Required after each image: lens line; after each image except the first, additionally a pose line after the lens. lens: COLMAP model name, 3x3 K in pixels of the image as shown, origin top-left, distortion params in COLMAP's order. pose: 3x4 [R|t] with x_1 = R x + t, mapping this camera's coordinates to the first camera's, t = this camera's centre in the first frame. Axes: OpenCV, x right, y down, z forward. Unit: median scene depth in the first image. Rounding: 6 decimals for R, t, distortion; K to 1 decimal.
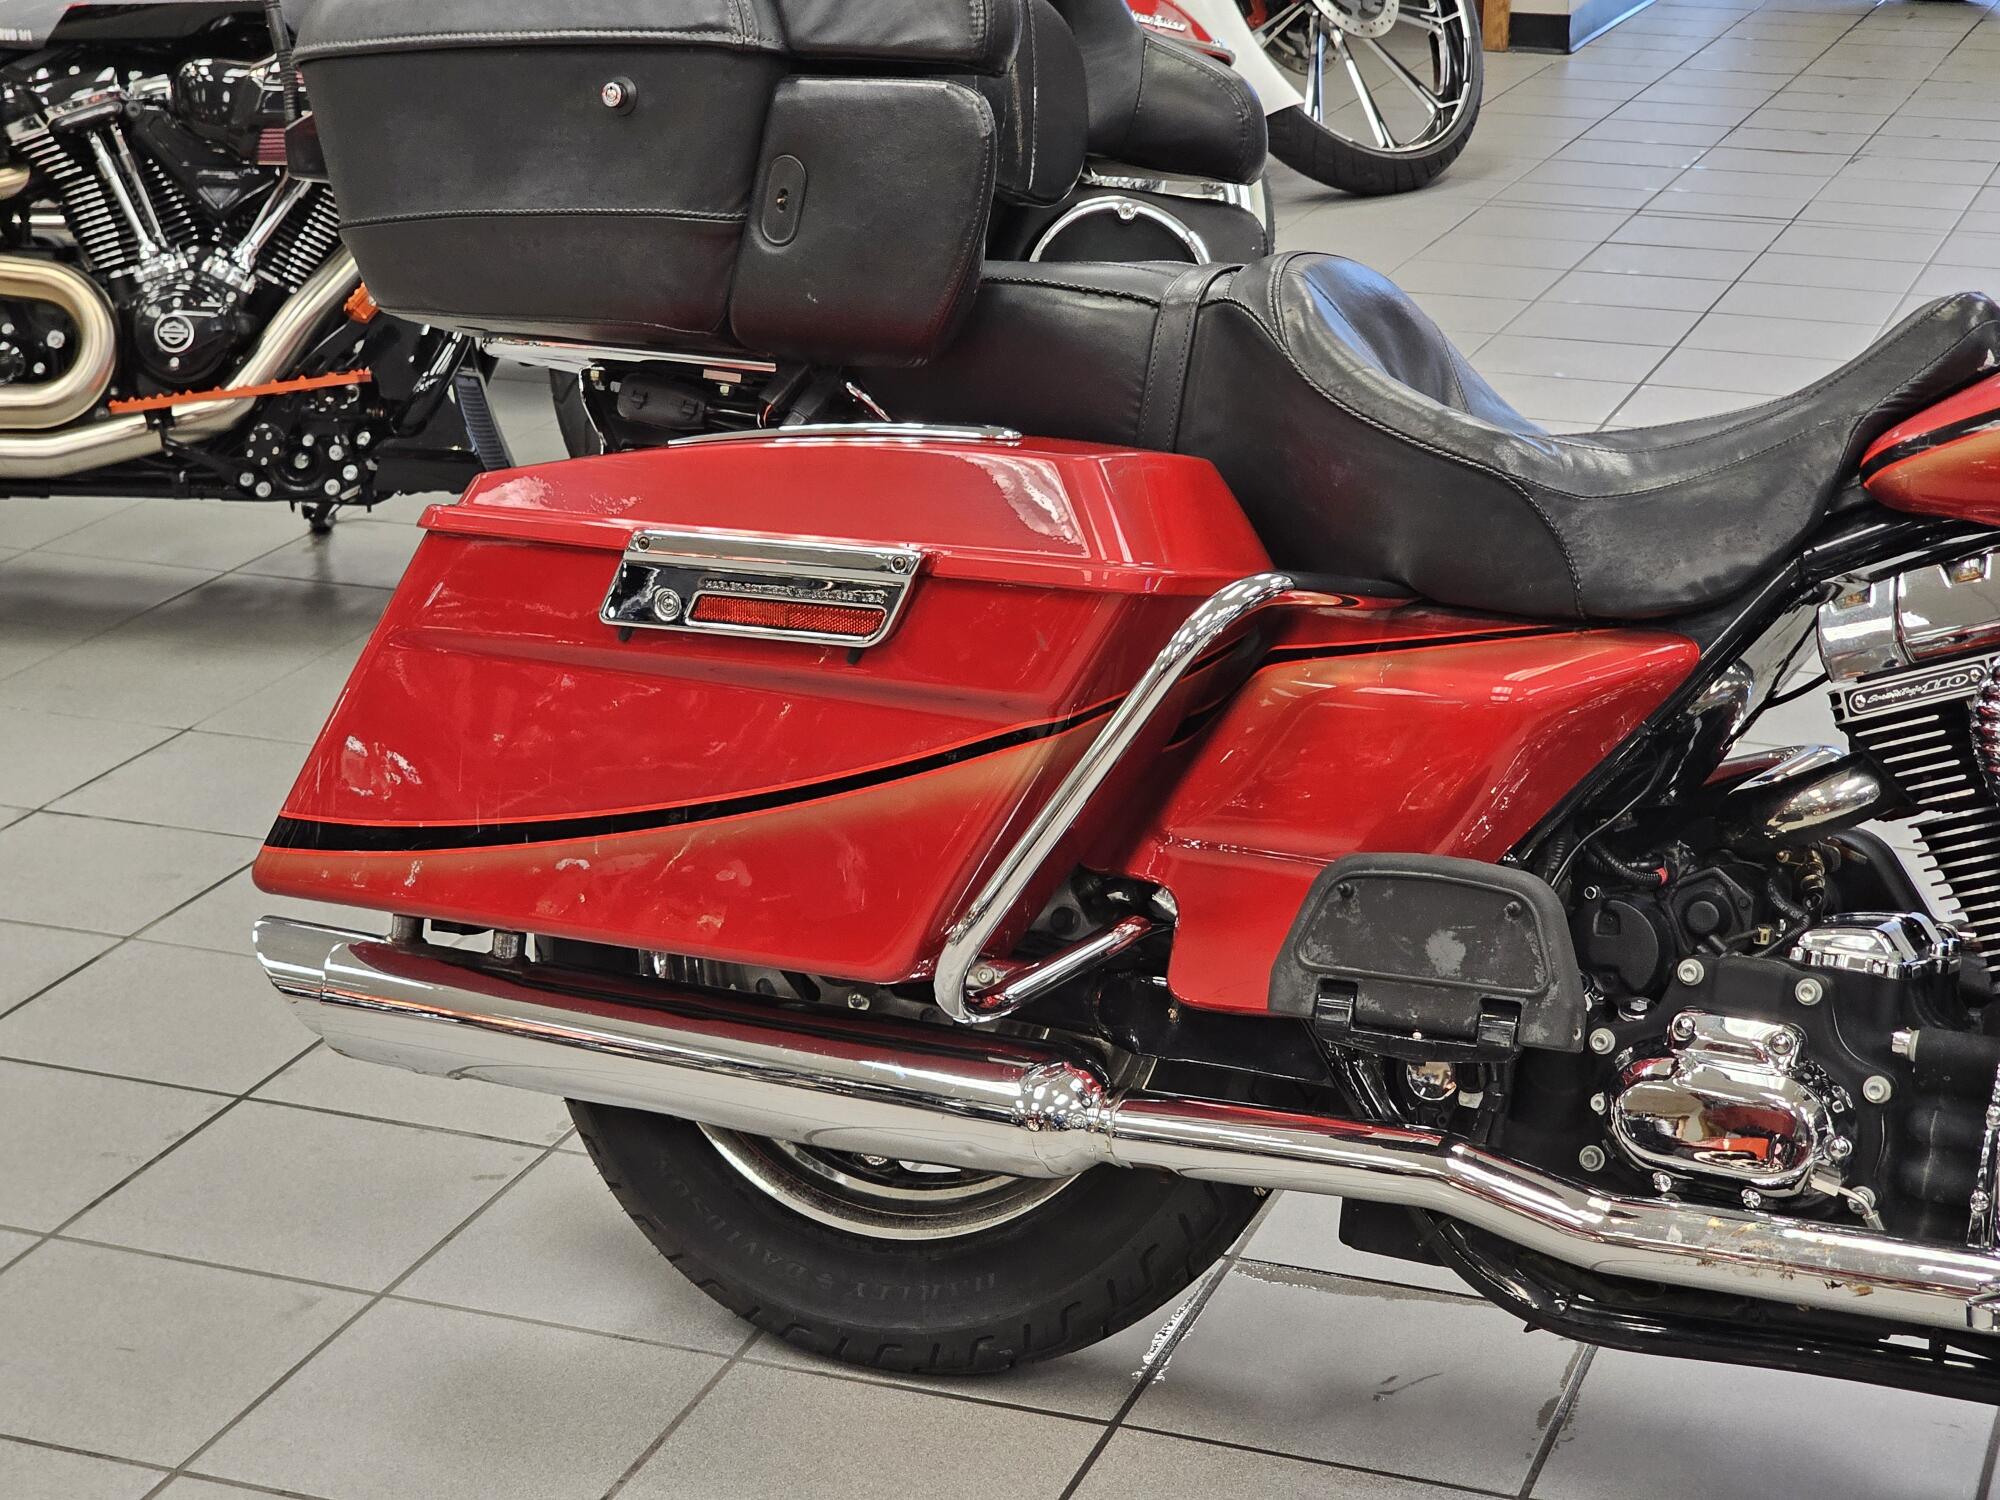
lens RADIAL K [[3860.6, 0, 1000.4], [0, 3860.6, 694.7], [0, 0, 1]] dist [0.033916, 0.149719]
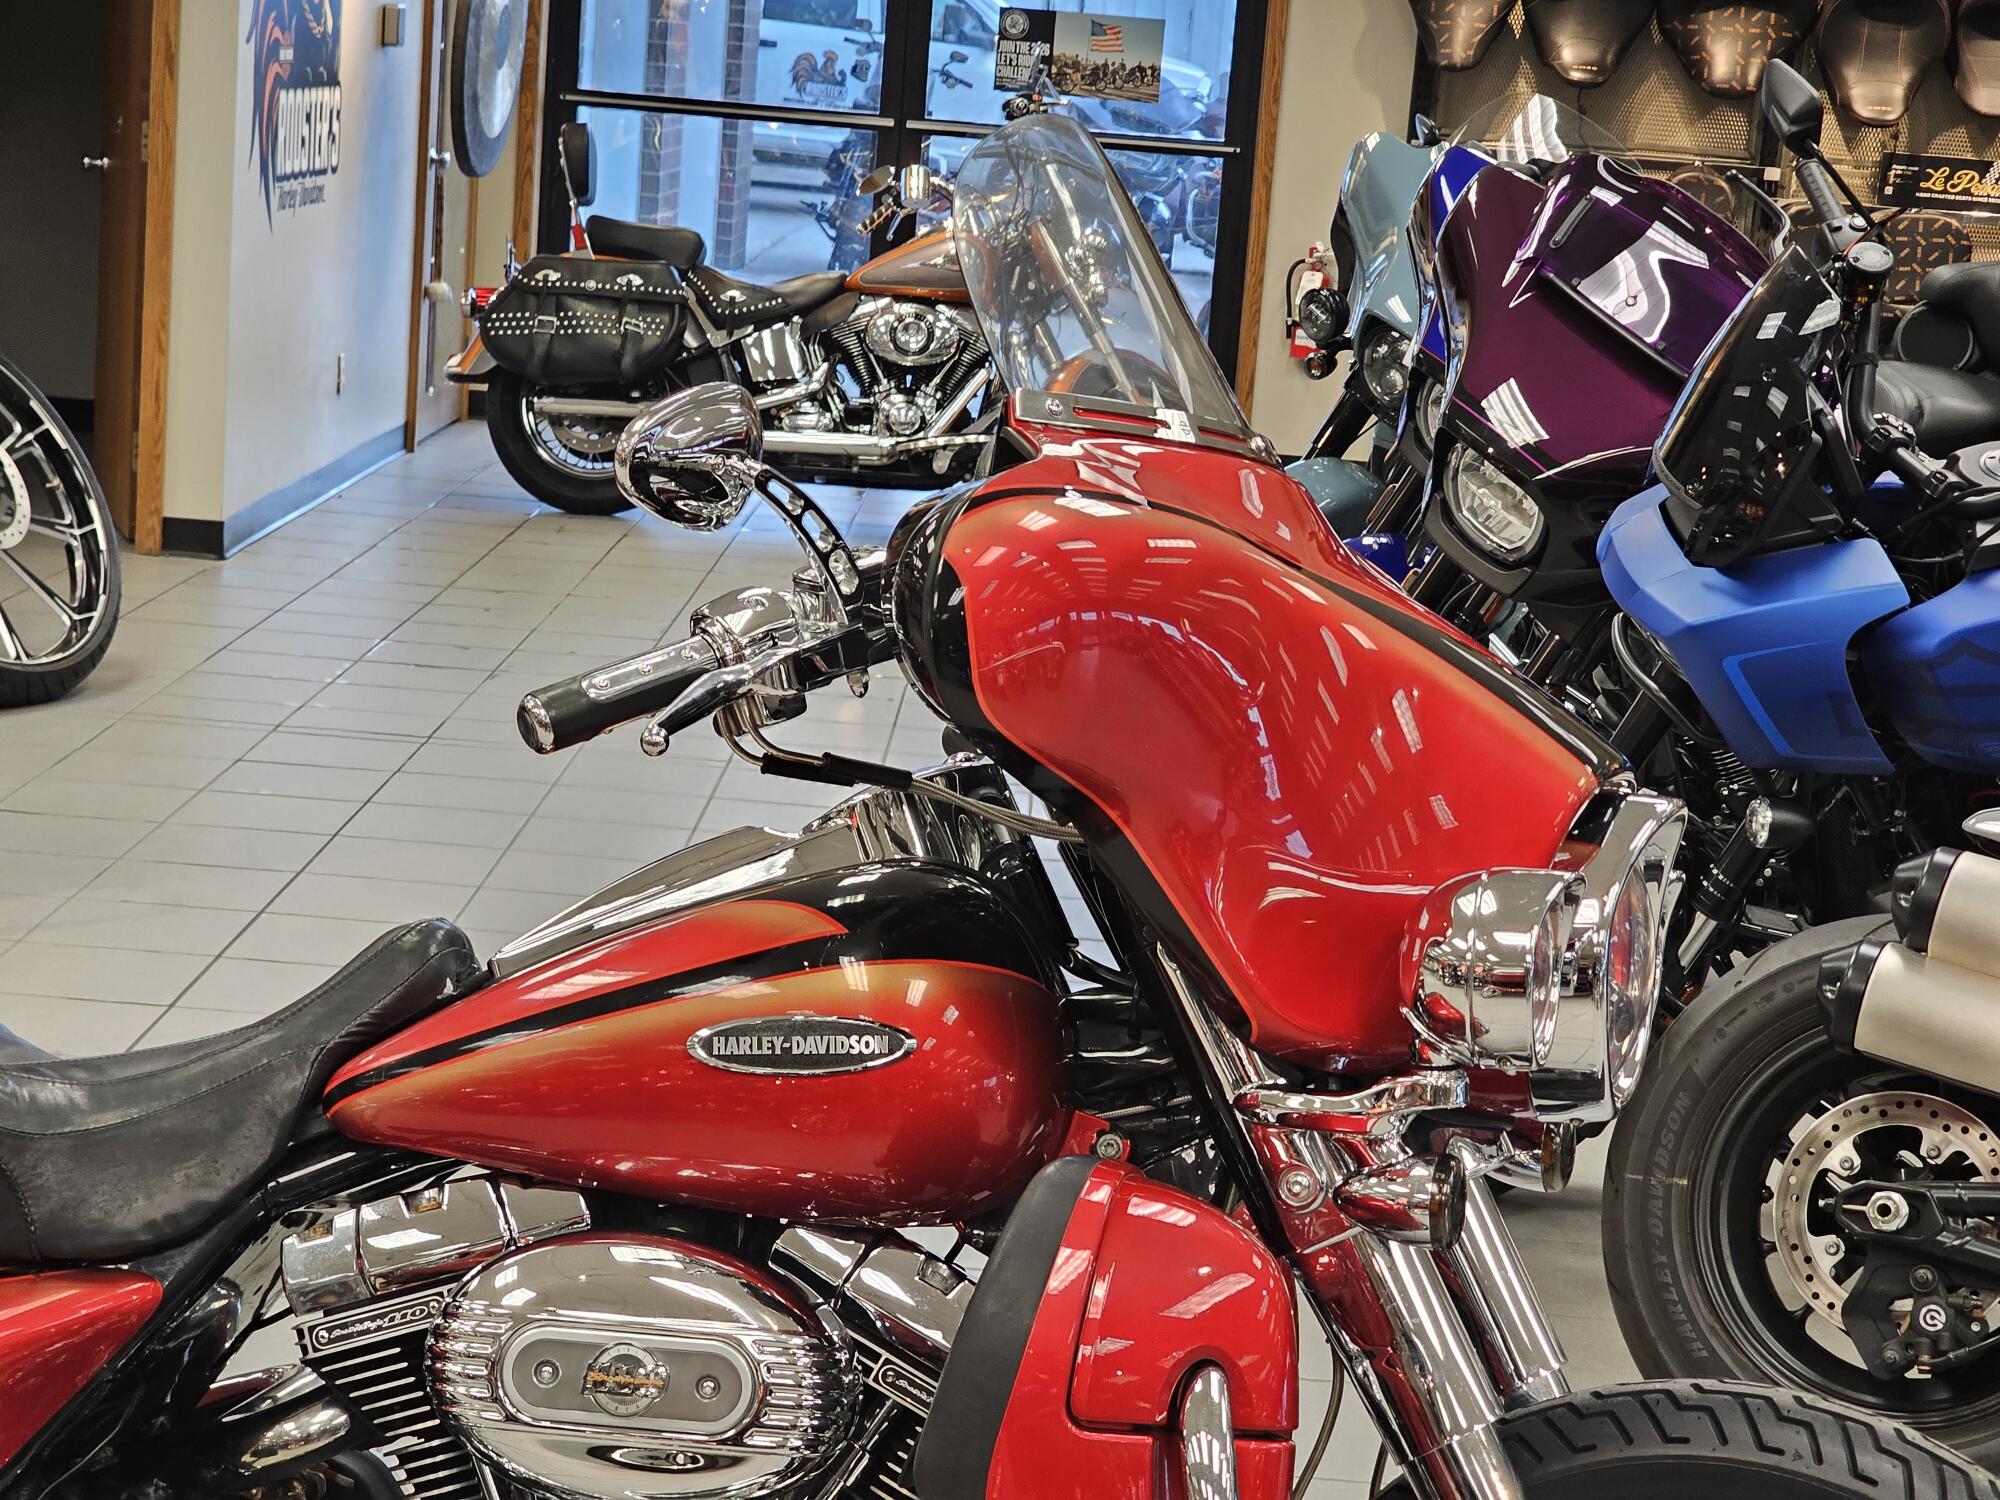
lens RADIAL K [[3860.6, 0, 1000.4], [0, 3860.6, 694.7], [0, 0, 1]] dist [0.033916, 0.149719]
pose [[0.946565, 0.009404, 0.322376, 0.064047], [0.029375, 0.992906, -0.115216, -0.040876], [-0.321173, 0.118529, 0.939574, -0.002762]]
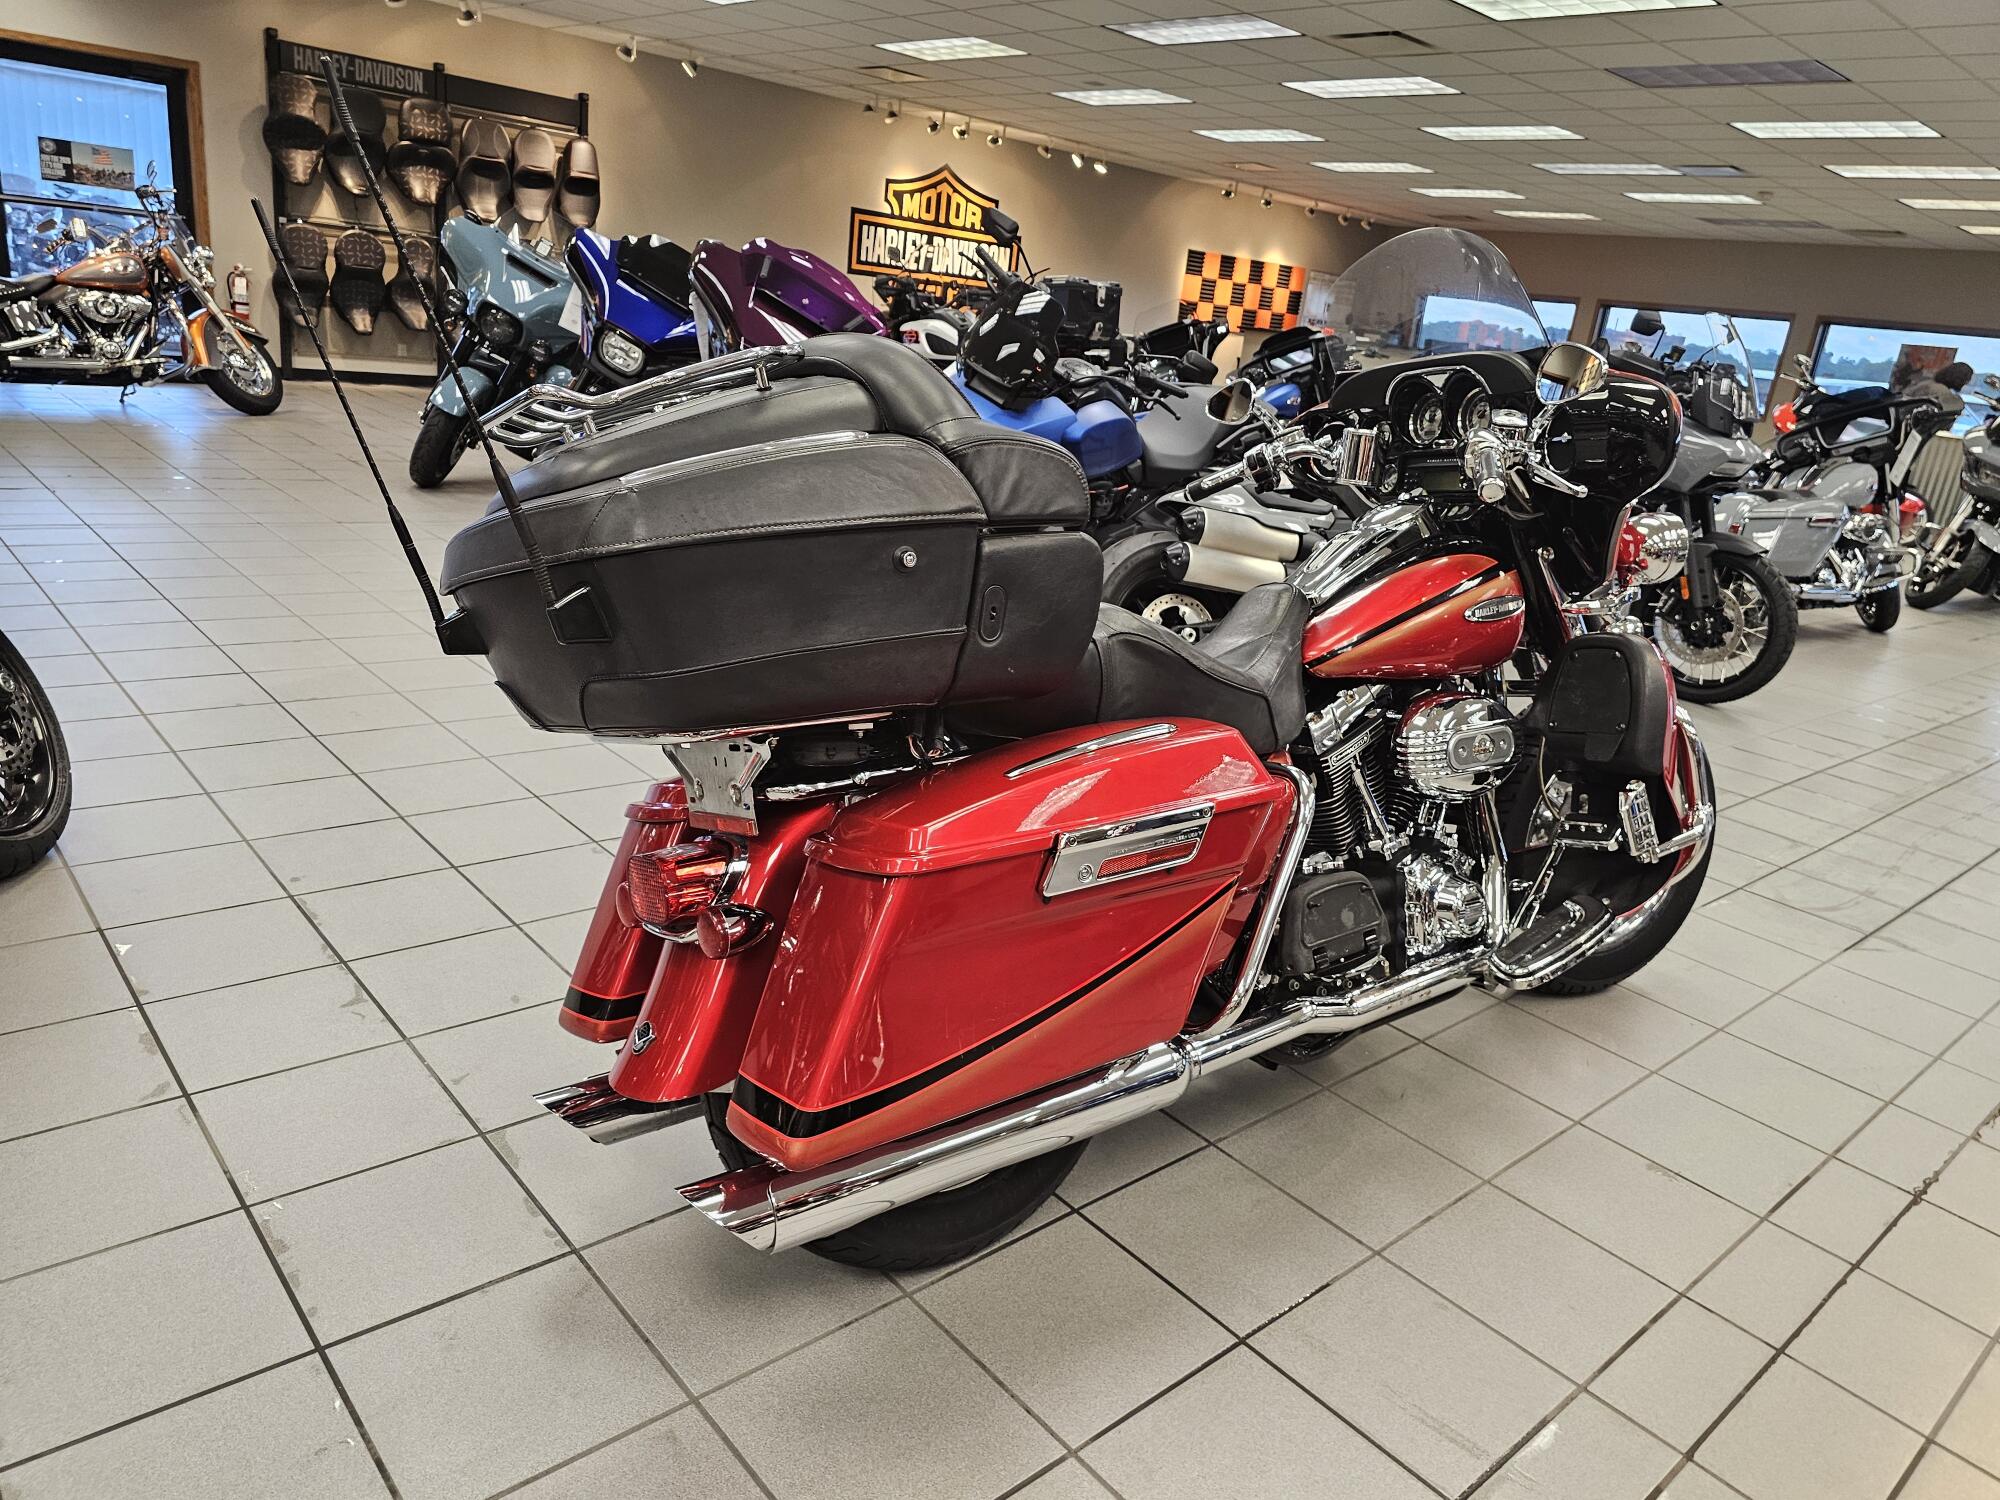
lens RADIAL K [[1364.8, 0, 1000.0], [0, 1364.8, 750.0], [0, 0, 1]] dist [0.031420, -0.025299]
pose [[0.475162, -0.226467, 0.850255, -0.661462], [0.155026, 0.972741, 0.172456, -0.203599], [-0.866134, 0.049867, 0.497318, 0.855628]]
